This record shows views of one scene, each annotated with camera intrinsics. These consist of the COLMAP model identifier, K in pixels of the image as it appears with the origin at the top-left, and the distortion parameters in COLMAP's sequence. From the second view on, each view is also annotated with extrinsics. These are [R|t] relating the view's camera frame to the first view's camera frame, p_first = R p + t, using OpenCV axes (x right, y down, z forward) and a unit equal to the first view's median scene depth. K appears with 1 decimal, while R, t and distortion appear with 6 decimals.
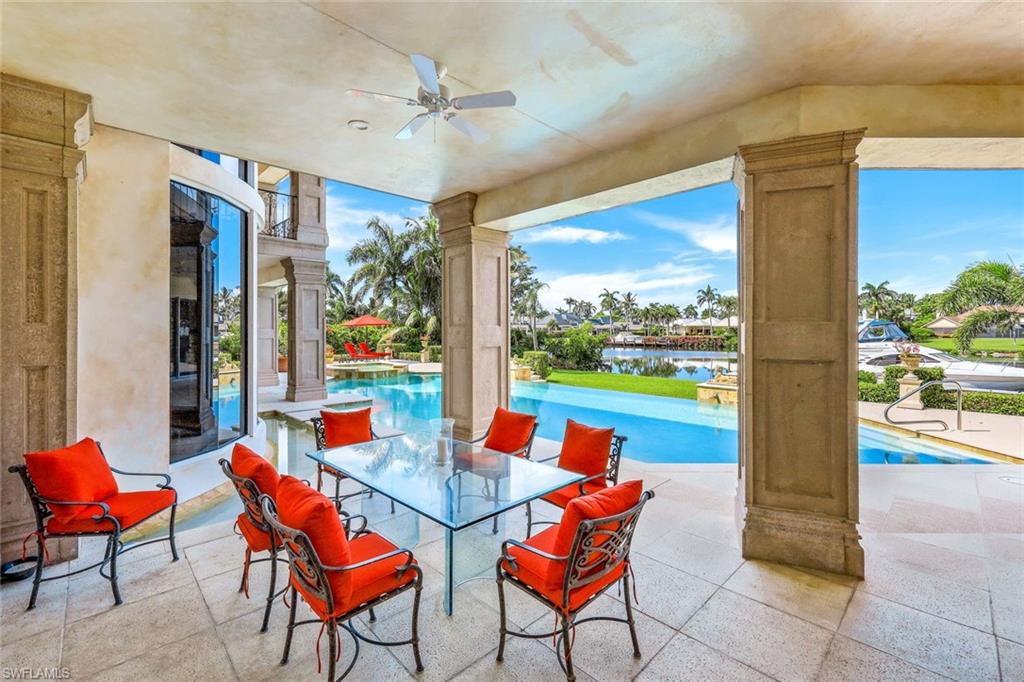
lens RADIAL K [[434.2, 0, 509.4], [0, 434.2, 331.1], [0, 0, 1]] dist [-0.003039, -0.000426]
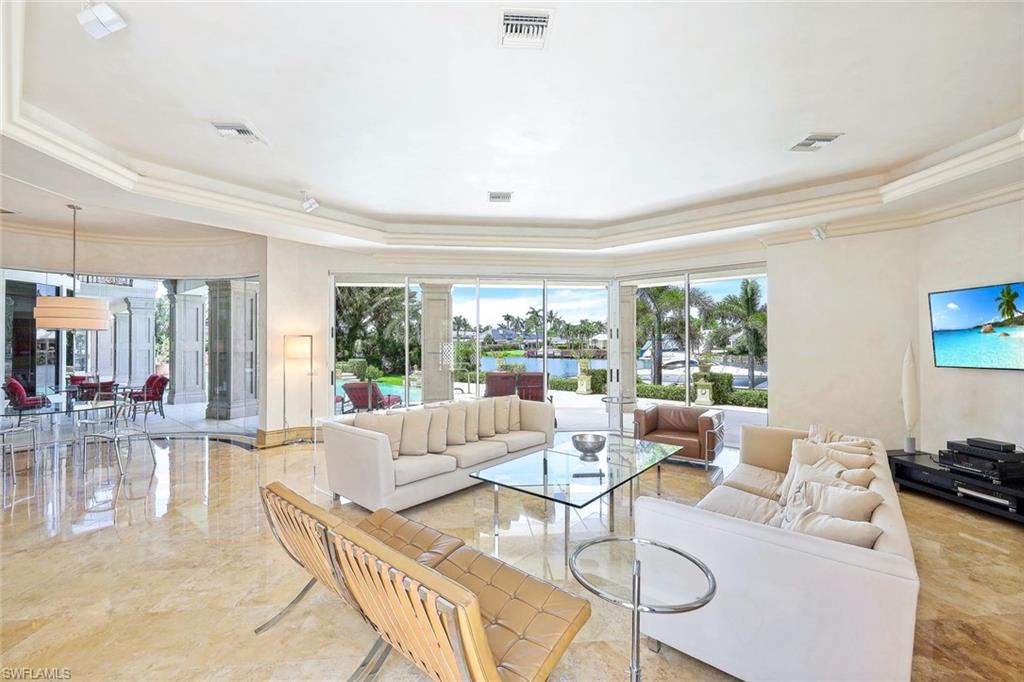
lens RADIAL K [[416.0, 0, 512.7], [0, 416.0, 343.7], [0, 0, 1]] dist [-0.001715, 0.000271]
pose [[0.995451, 0.001069, 0.095271, 0.084863], [-0.000796, 0.999995, -0.002902, 0.000346], [-0.095273, 0.002813, 0.995447, -0.073729]]
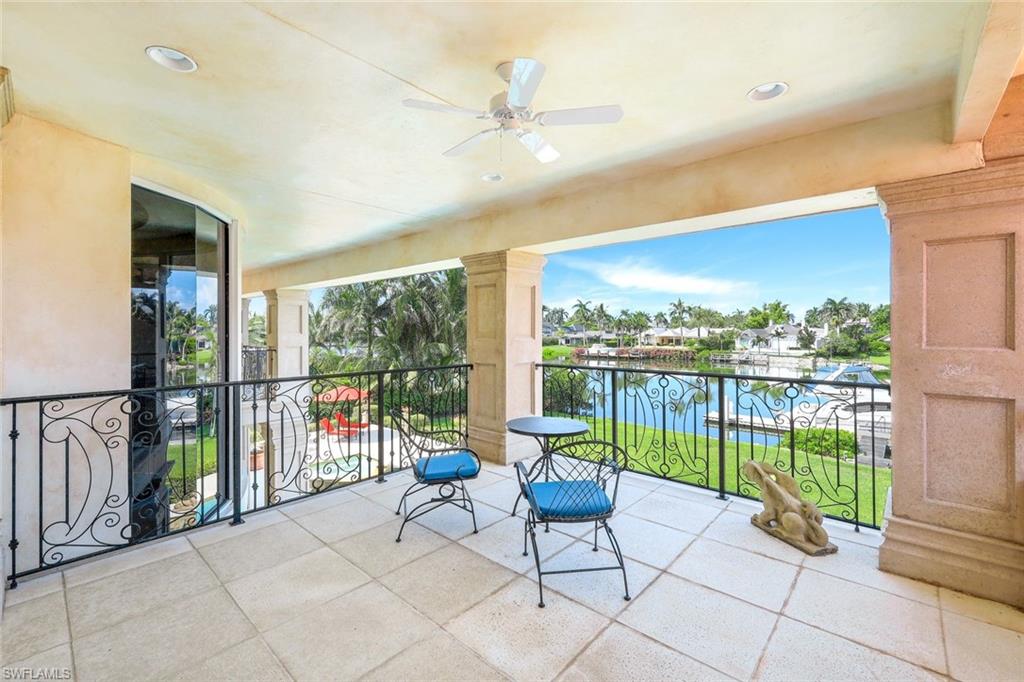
lens RADIAL K [[432.8, 0, 502.8], [0, 432.8, 324.0], [0, 0, 1]] dist [-0.013183, 0.000396]
pose [[0.998687, -0.002040, 0.051197, -0.007467], [0.002455, 0.999965, -0.008047, -0.040204], [-0.051178, 0.008162, 0.998656, 0.010341]]
